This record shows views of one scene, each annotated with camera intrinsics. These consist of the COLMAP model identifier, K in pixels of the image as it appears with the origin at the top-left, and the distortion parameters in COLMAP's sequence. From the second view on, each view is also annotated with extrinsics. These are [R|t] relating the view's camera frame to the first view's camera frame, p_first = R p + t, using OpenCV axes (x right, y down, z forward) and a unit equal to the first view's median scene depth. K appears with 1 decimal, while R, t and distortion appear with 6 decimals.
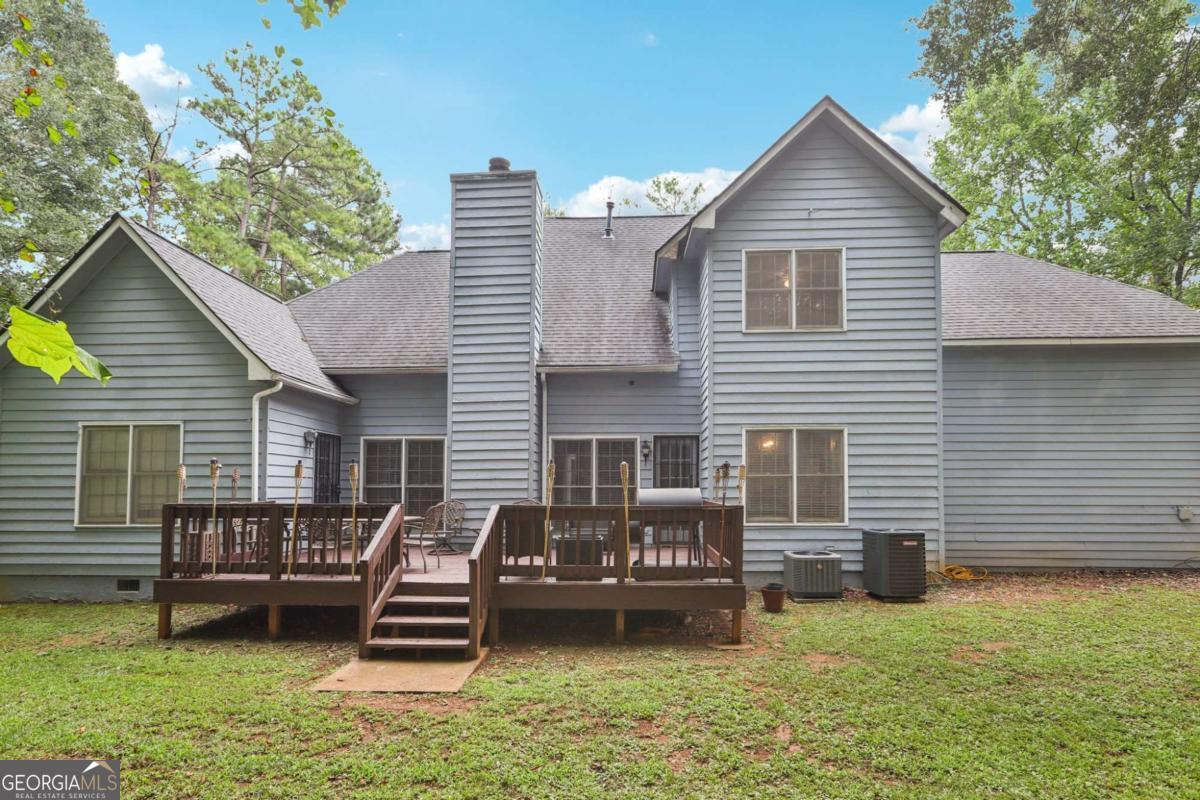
lens RADIAL K [[554.1, 0, 600.4], [0, 554.1, 464.9], [0, 0, 1]] dist [-0.000337, -0.000026]
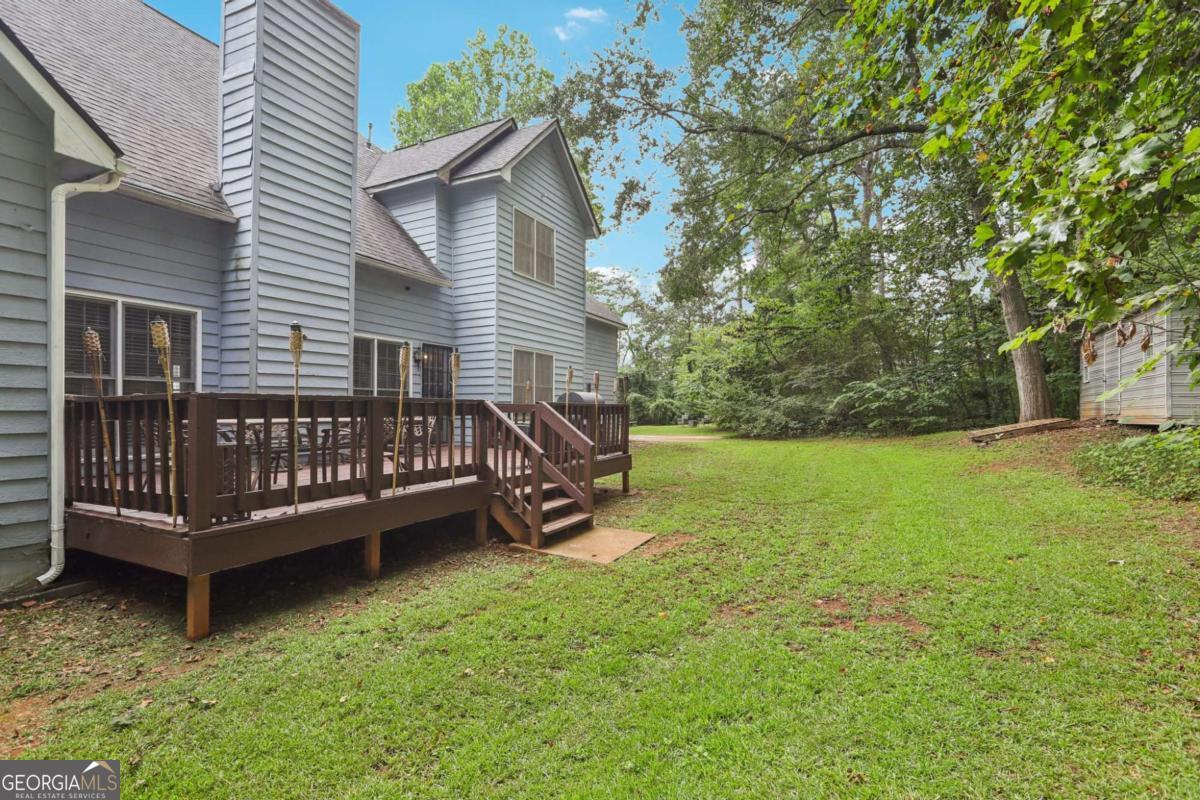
lens RADIAL K [[542.3, 0, 600.0], [0, 542.3, 400.0], [0, 0, 1]] dist [0.001230, 0.000054]
pose [[0.399120, 0.017549, 0.916731, -0.802479], [-0.045969, 0.998942, 0.000890, 0.043421], [-0.915745, -0.042496, 0.399505, 0.314791]]
